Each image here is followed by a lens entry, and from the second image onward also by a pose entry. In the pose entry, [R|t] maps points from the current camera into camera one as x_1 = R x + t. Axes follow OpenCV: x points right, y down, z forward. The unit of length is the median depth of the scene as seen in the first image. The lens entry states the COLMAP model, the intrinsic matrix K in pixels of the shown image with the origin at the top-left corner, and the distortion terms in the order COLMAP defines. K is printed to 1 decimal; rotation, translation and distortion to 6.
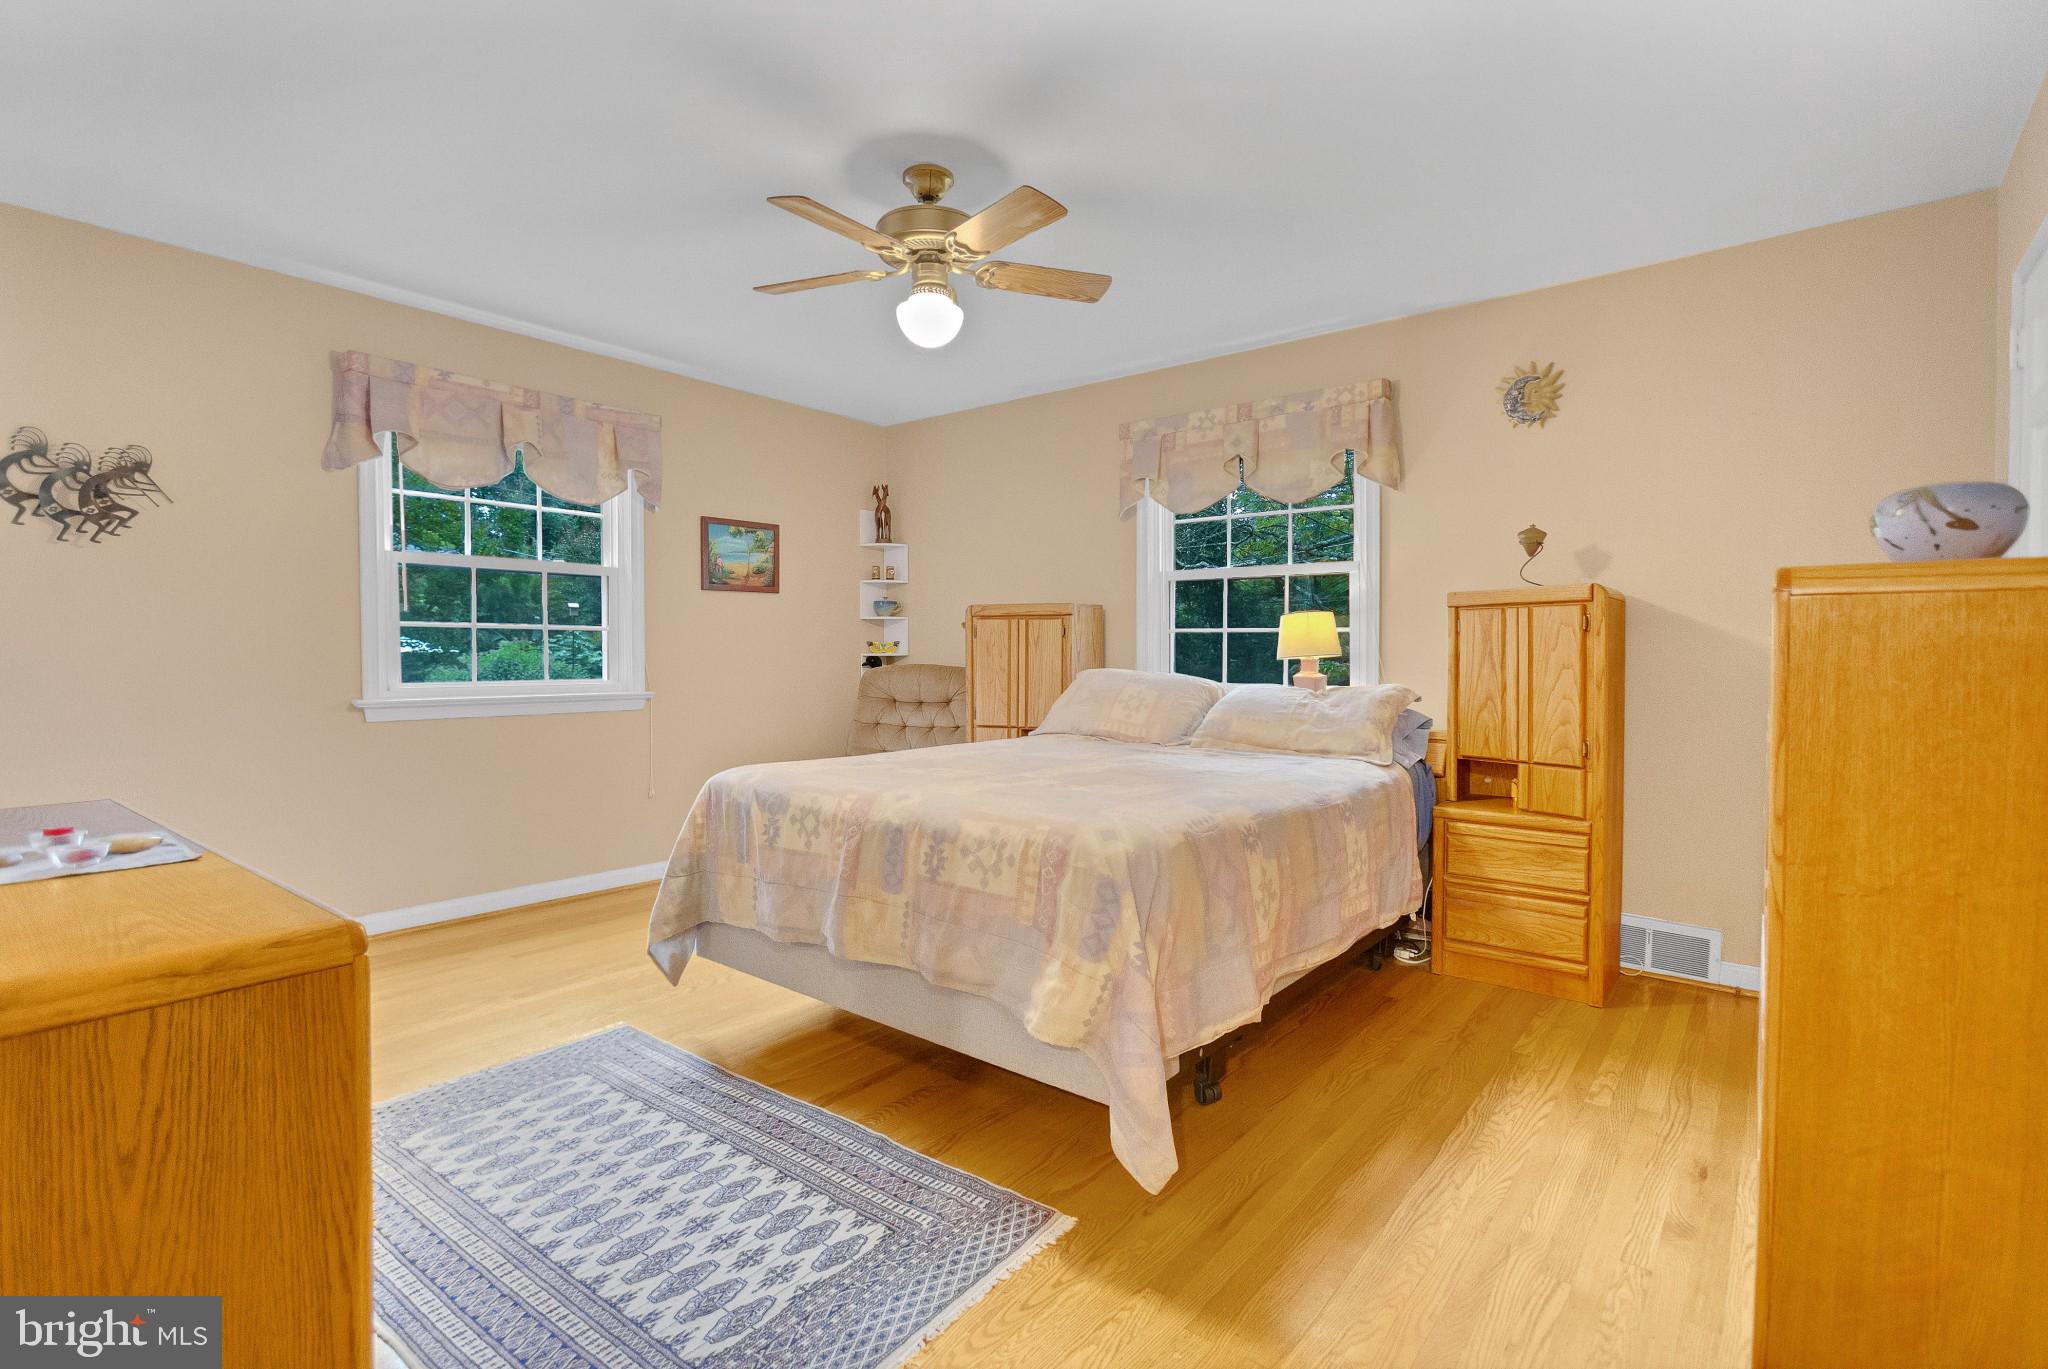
lens RADIAL K [[939.4, 0, 1029.2], [0, 939.4, 642.1], [0, 0, 1]] dist [-0.000794, 0.000116]
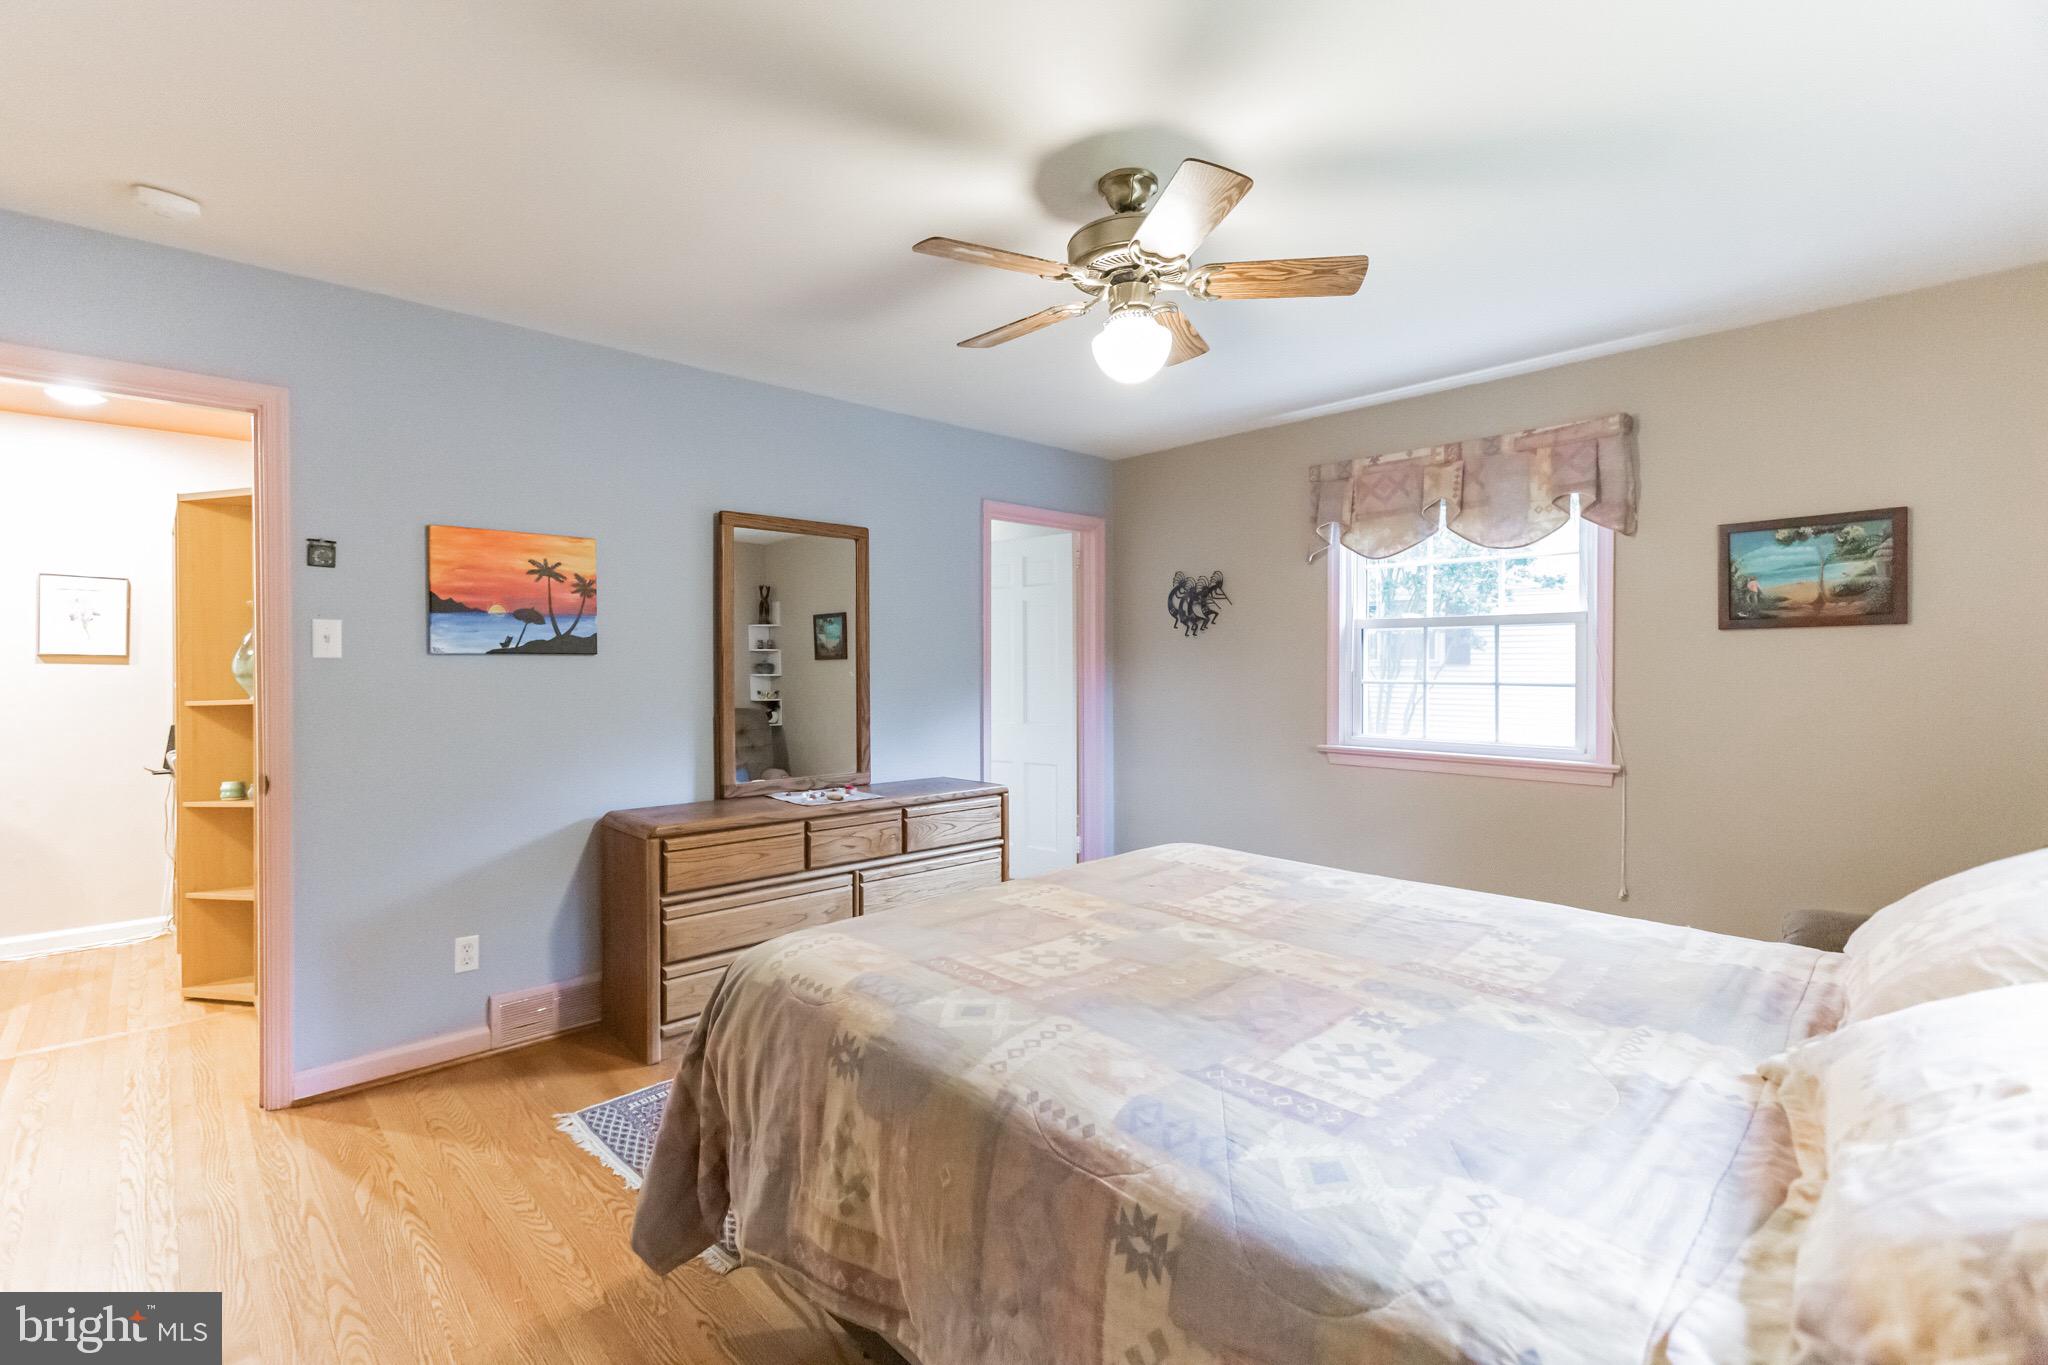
lens RADIAL K [[925.9, 0, 1024.0], [0, 925.9, 682.5], [0, 0, 1]] dist [-0.000791, -0.000108]
pose [[-0.124108, 0.007346, -0.992241, 0.628172], [0.004215, 0.999967, 0.006876, -0.035039], [0.992260, -0.003329, -0.124135, 0.869647]]
